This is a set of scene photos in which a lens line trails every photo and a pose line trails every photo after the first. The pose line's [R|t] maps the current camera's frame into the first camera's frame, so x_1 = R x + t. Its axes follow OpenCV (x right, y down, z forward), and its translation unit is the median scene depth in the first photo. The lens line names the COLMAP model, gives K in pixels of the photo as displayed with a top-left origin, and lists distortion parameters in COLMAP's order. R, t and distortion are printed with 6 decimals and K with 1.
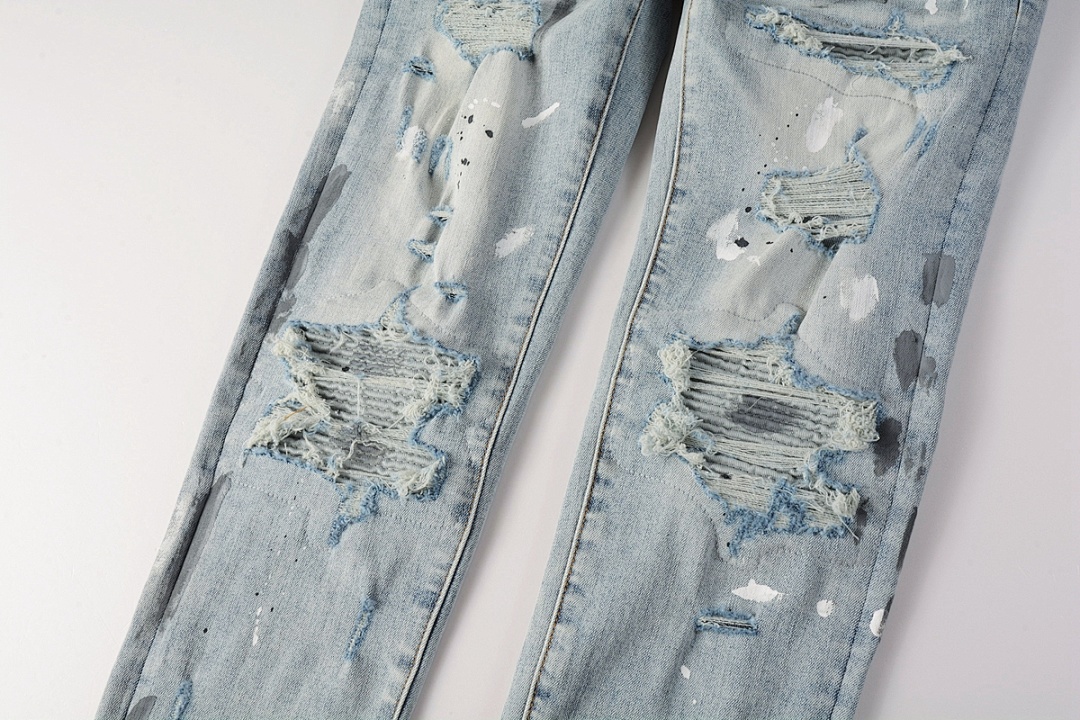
lens RADIAL K [[1017.8, 0, 537.6], [0, 1017.8, 361.9], [0, 0, 1]] dist [-0.018090, 0.000000]
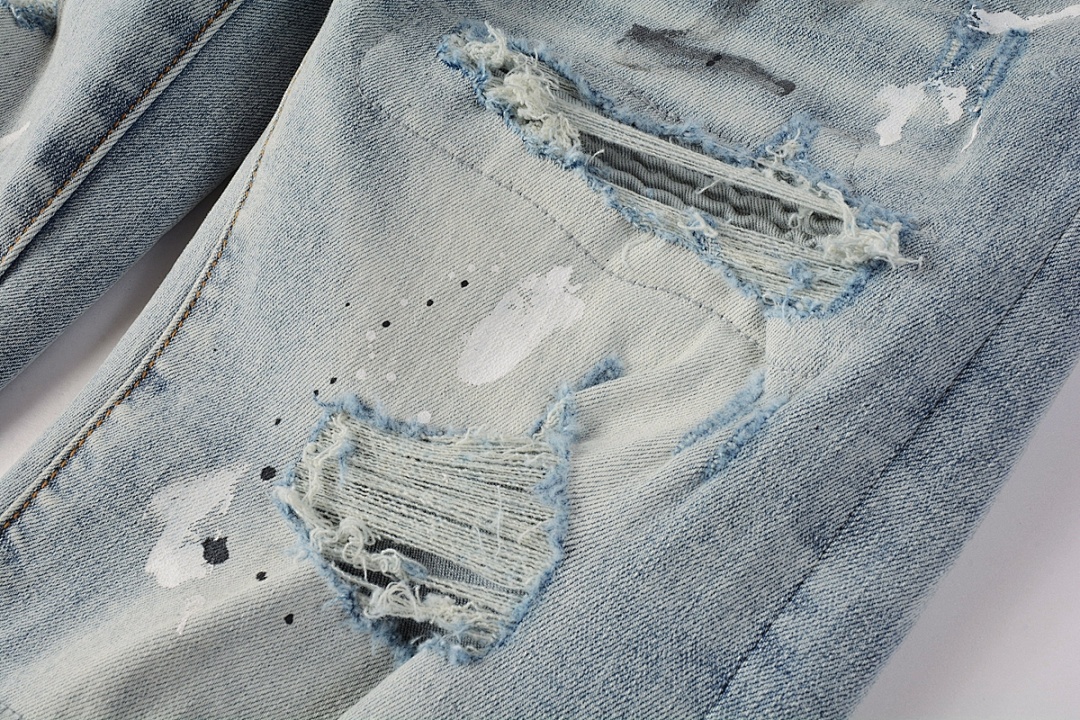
lens RADIAL K [[1017.8, 0, 538.4], [0, 1017.8, 357.8], [0, 0, 1]] dist [-0.018090, 0.000000]
pose [[0.947425, 0.287177, -0.141119, 0.349304], [-0.303195, 0.946664, -0.109091, -0.180772], [0.102264, 0.146142, 0.983964, 0.612508]]
